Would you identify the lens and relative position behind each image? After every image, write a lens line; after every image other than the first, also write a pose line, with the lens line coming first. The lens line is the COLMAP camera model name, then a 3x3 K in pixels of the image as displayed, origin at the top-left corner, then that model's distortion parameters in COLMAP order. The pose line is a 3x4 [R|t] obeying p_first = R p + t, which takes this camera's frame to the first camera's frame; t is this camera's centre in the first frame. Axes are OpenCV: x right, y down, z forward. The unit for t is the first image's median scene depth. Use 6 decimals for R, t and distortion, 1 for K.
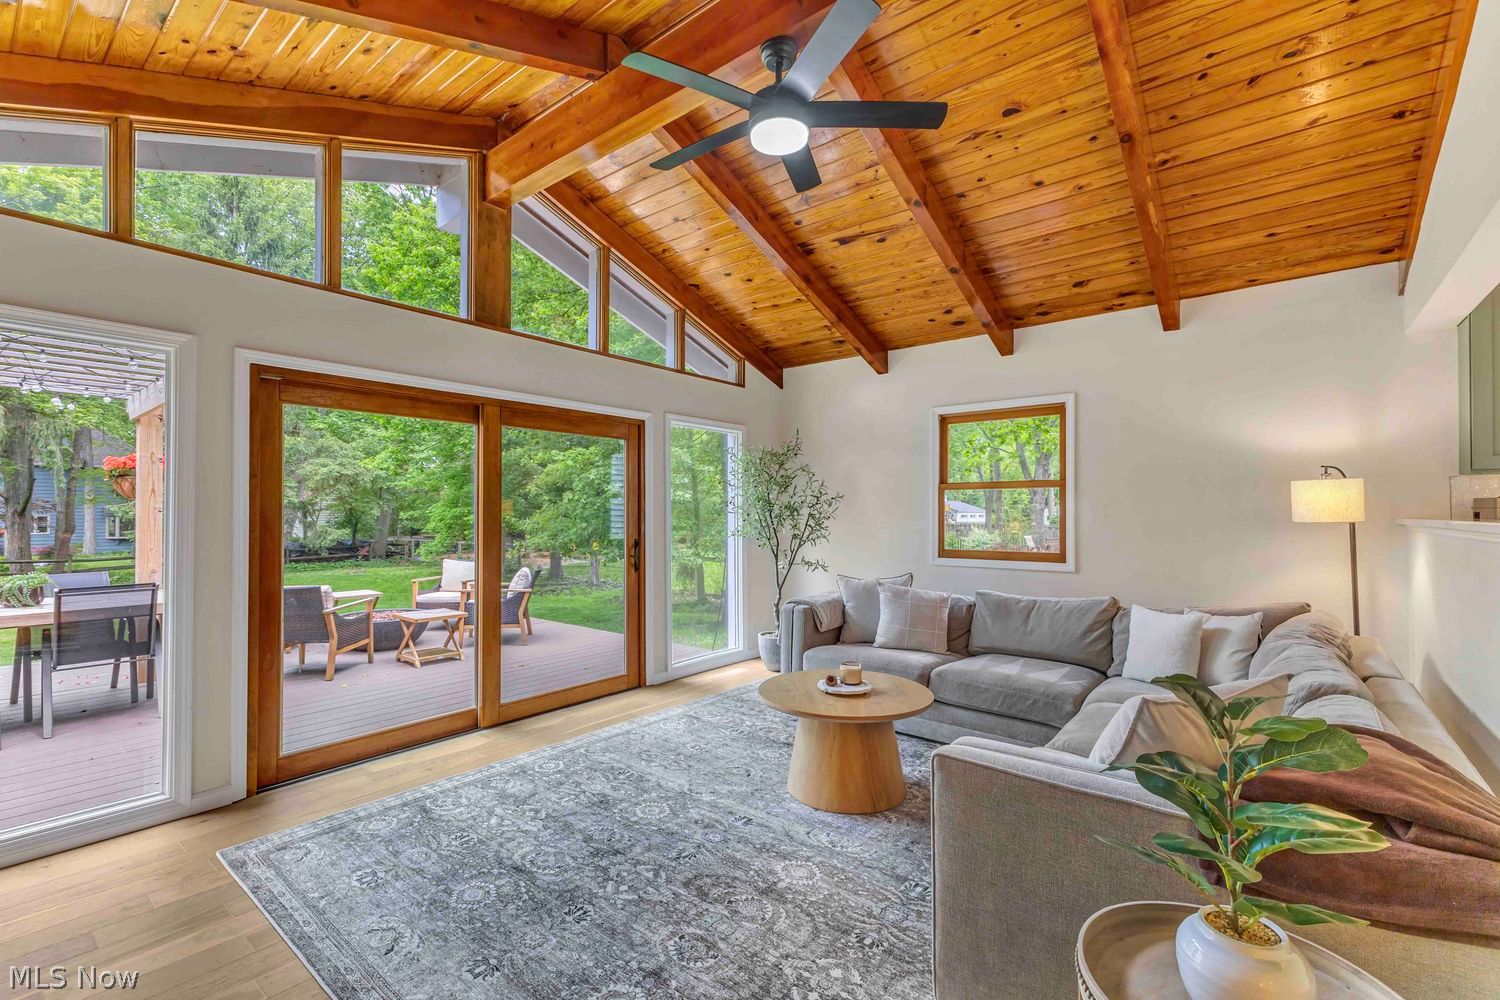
lens RADIAL K [[647.3, 0, 763.8], [0, 647.3, 501.1], [0, 0, 1]] dist [0.010824, -0.001534]
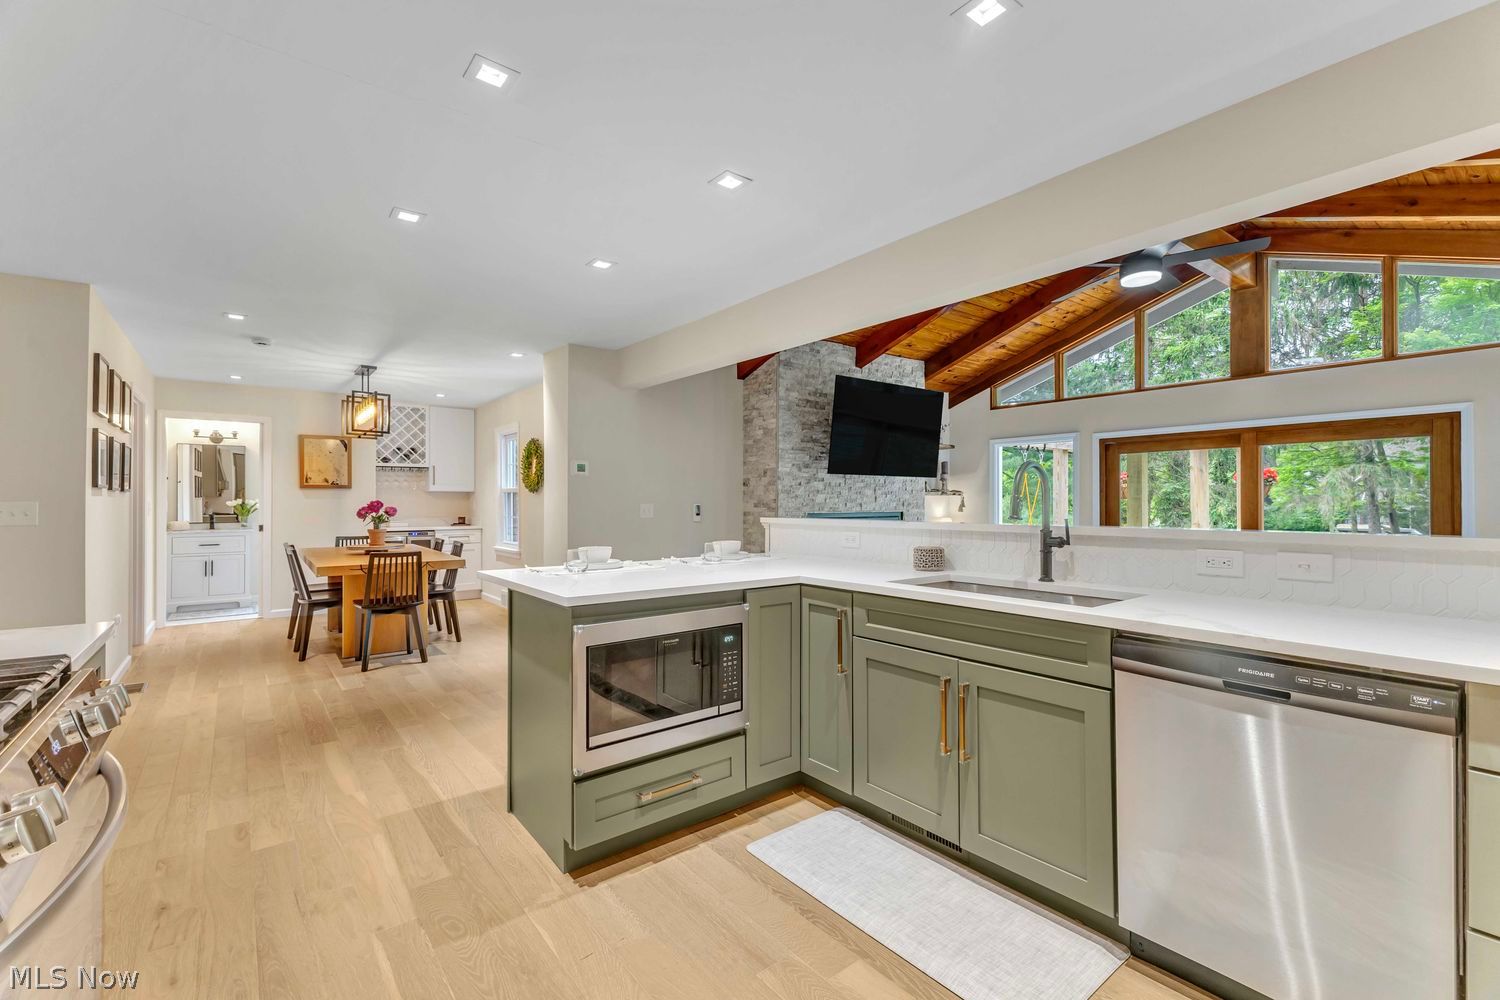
lens RADIAL K [[647.3, 0, 752.0], [0, 647.3, 497.8], [0, 0, 1]] dist [0.010824, -0.001534]
pose [[-0.230912, -0.005313, -0.972960, 1.181053], [0.017062, 0.999809, -0.009509, -0.012865], [0.972825, -0.018796, -0.230777, 0.283706]]
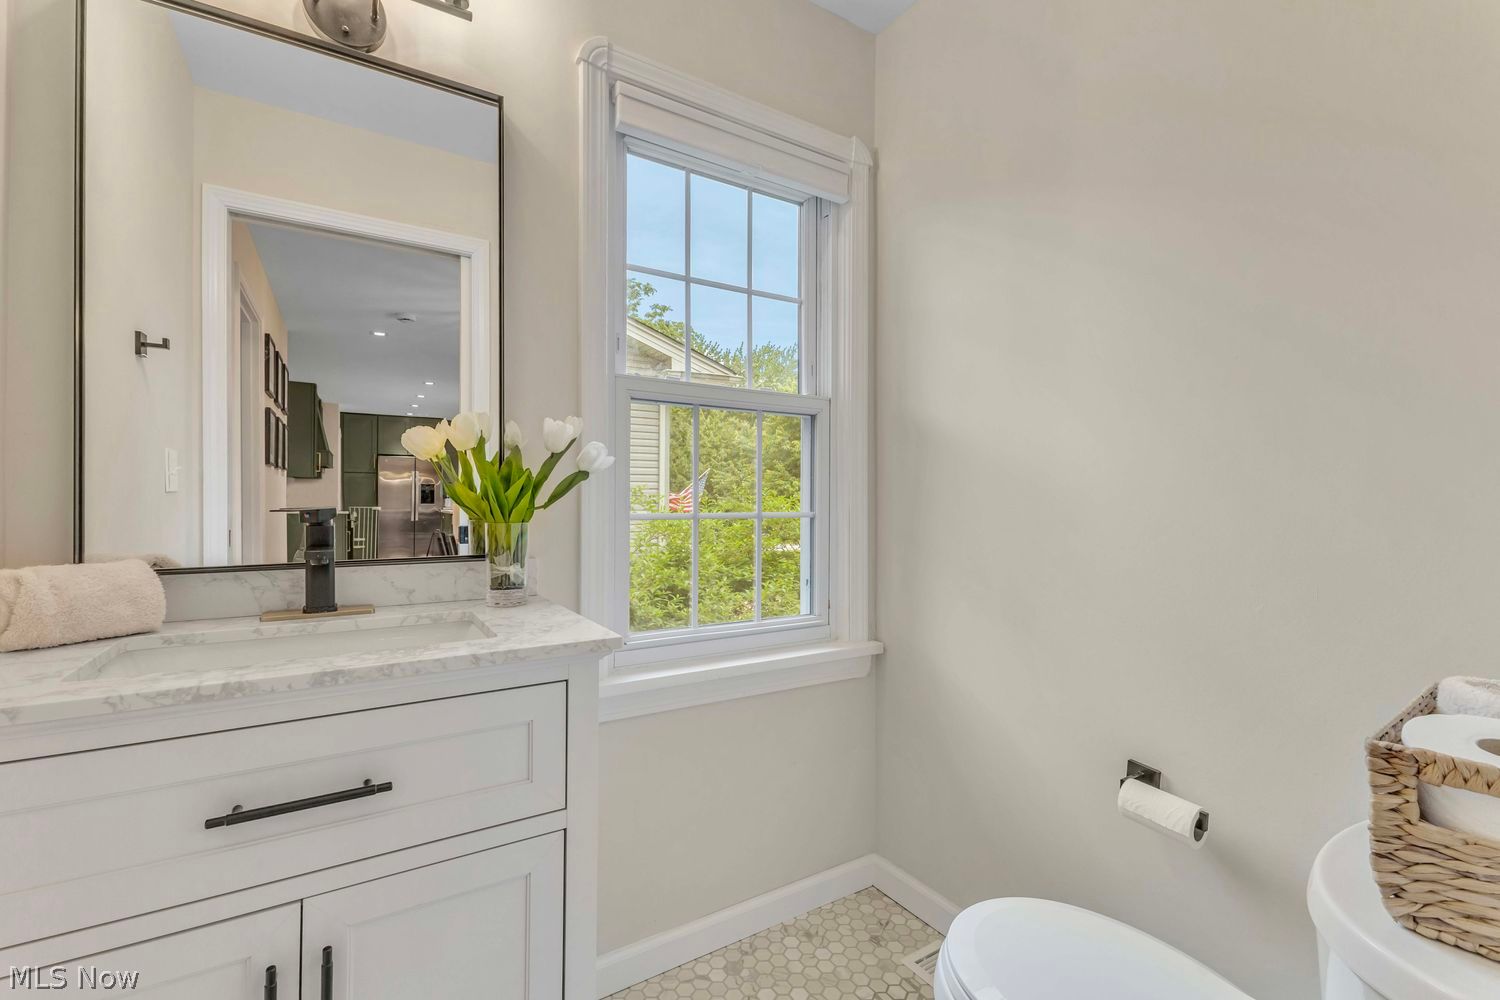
lens RADIAL K [[647.3, 0, 744.6], [0, 647.3, 500.2], [0, 0, 1]] dist [0.010824, -0.001534]
pose [[-0.326683, -0.003605, -0.945127, -0.028328], [0.012350, 0.999891, -0.008083, -0.009500], [0.945053, -0.014312, -0.326603, -1.329612]]
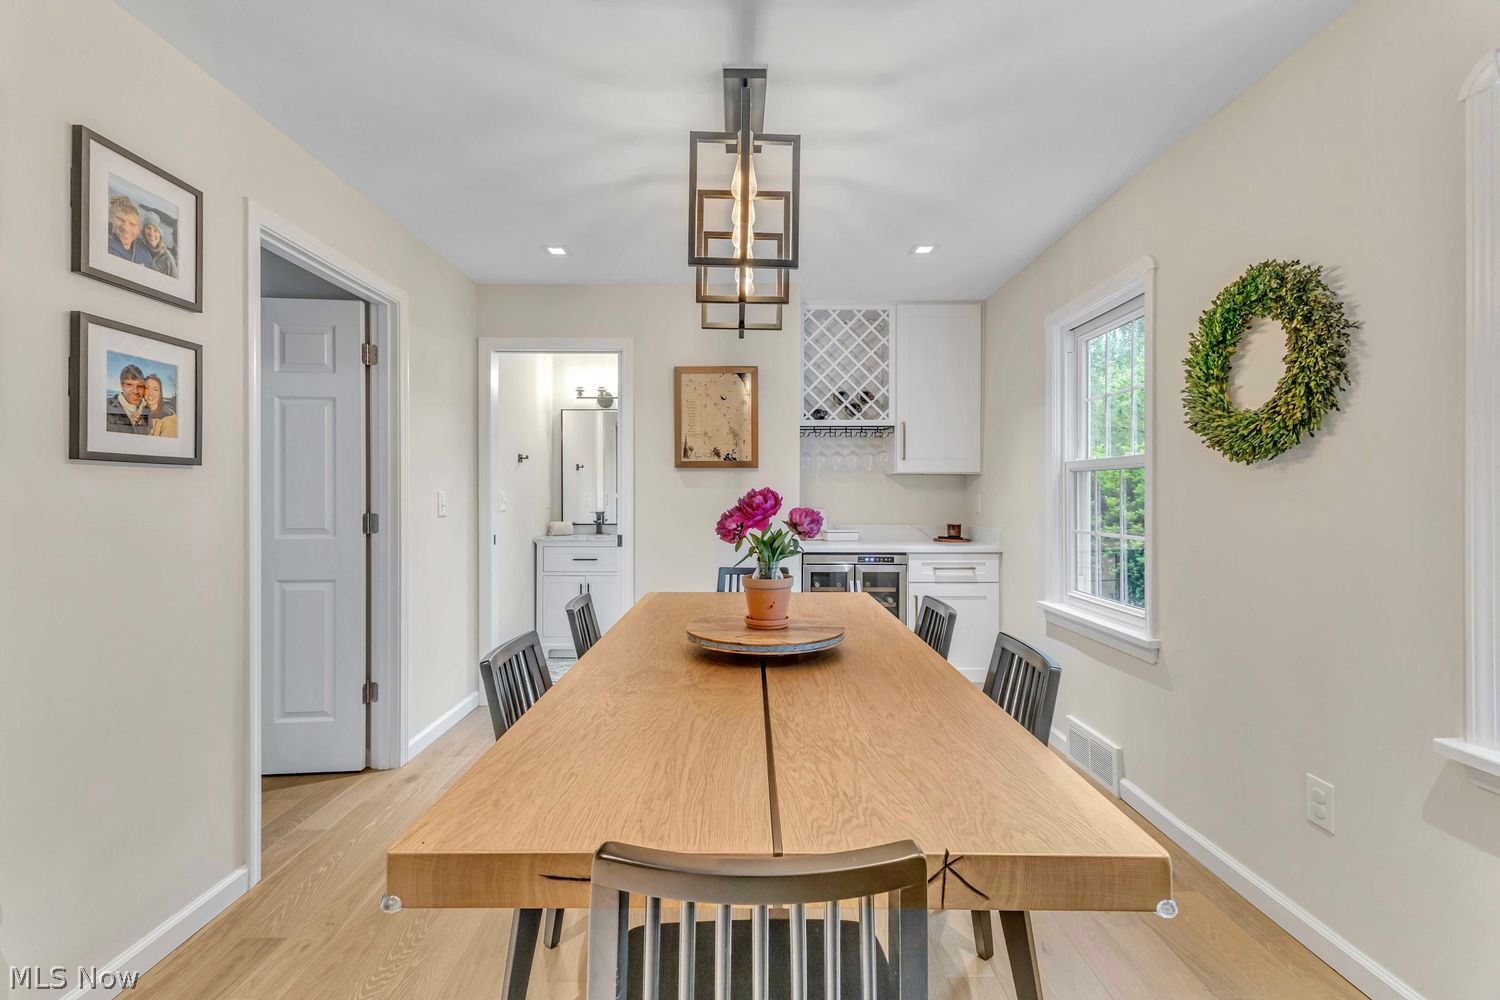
lens RADIAL K [[647.3, 0, 746.0], [0, 647.3, 500.1], [0, 0, 1]] dist [0.010824, -0.001534]
pose [[-0.781976, 0.003207, -0.623301, 0.317281], [0.008323, 0.999951, -0.005296, -0.023366], [0.623254, -0.009329, -0.781964, -0.465683]]
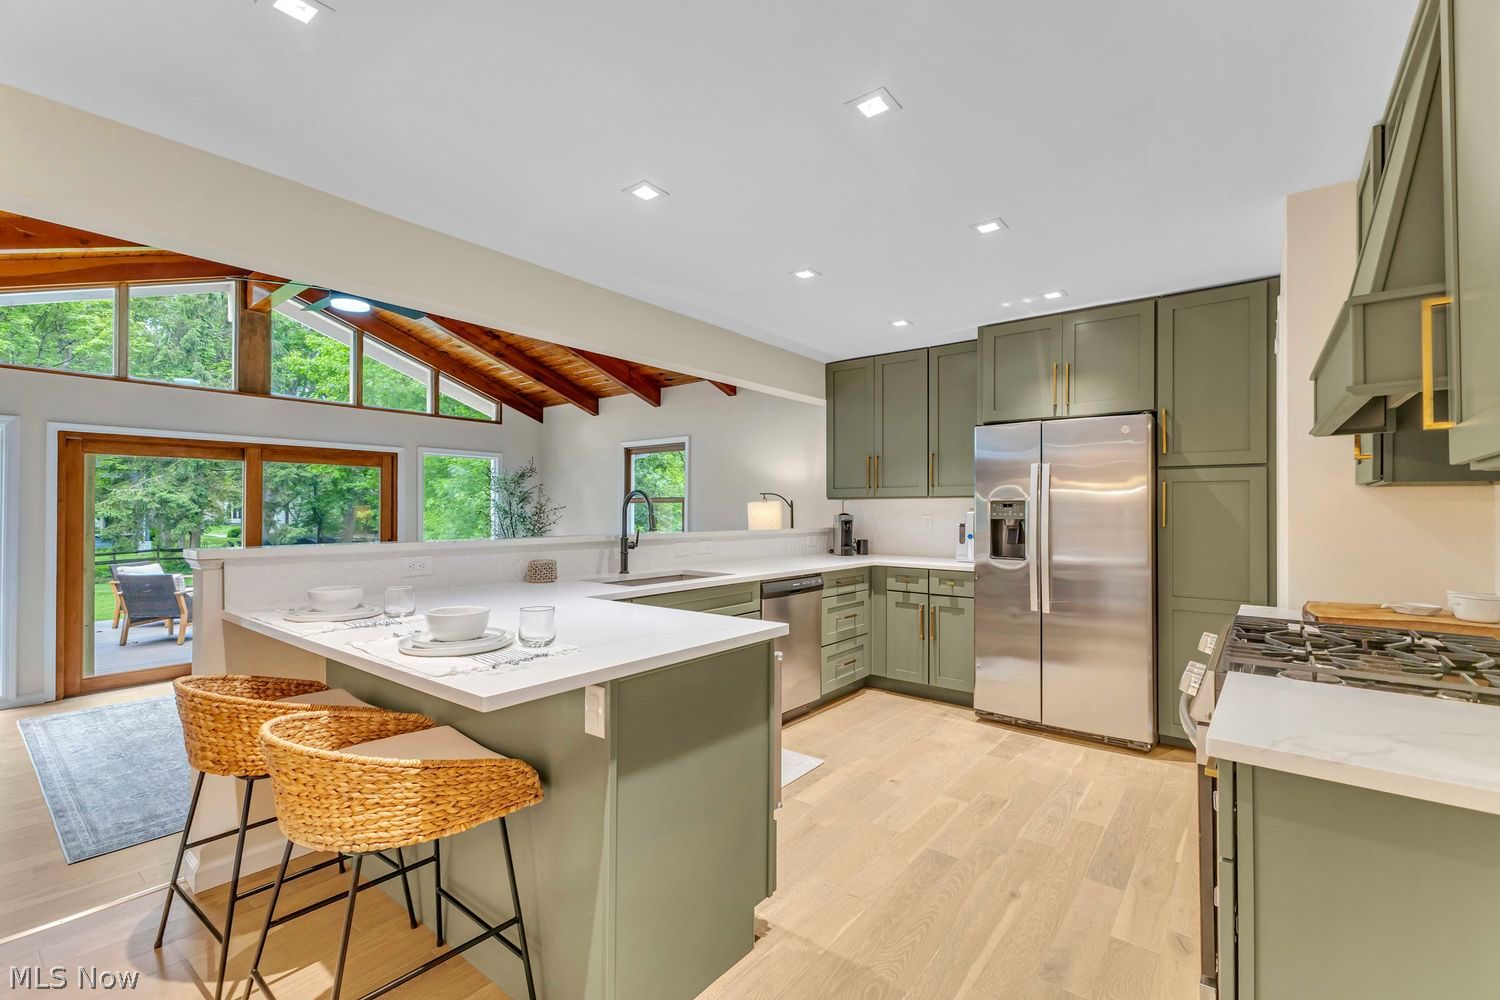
lens RADIAL K [[647.3, 0, 747.3], [0, 647.3, 502.5], [0, 0, 1]] dist [0.010824, -0.001534]
pose [[0.999939, 0.003029, -0.010608, 0.703948], [-0.002984, 0.999987, 0.004204, -0.034930], [0.010620, -0.004172, 0.999935, -0.450734]]
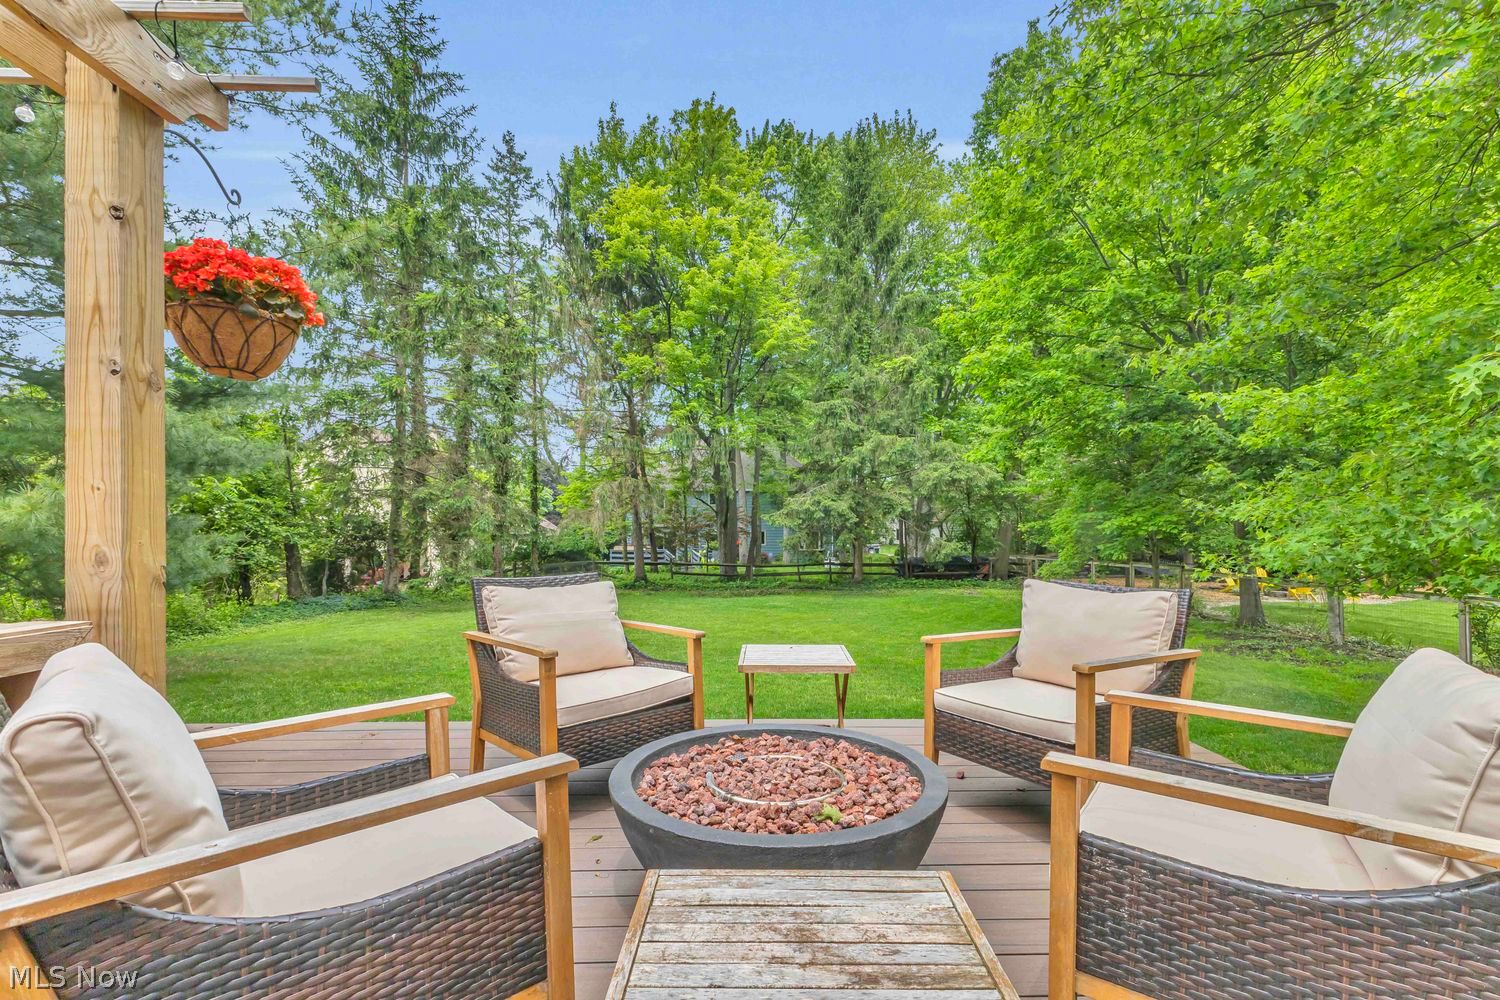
lens RADIAL K [[700.3, 0, 742.3], [0, 700.3, 522.2], [0, 0, 1]] dist [0.016859, -0.000161]
pose [[0.619029, -0.011151, -0.785289, -0.638173], [0.011541, 0.999920, -0.005101, 0.128811], [0.785283, -0.005906, 0.619108, 1.413299]]
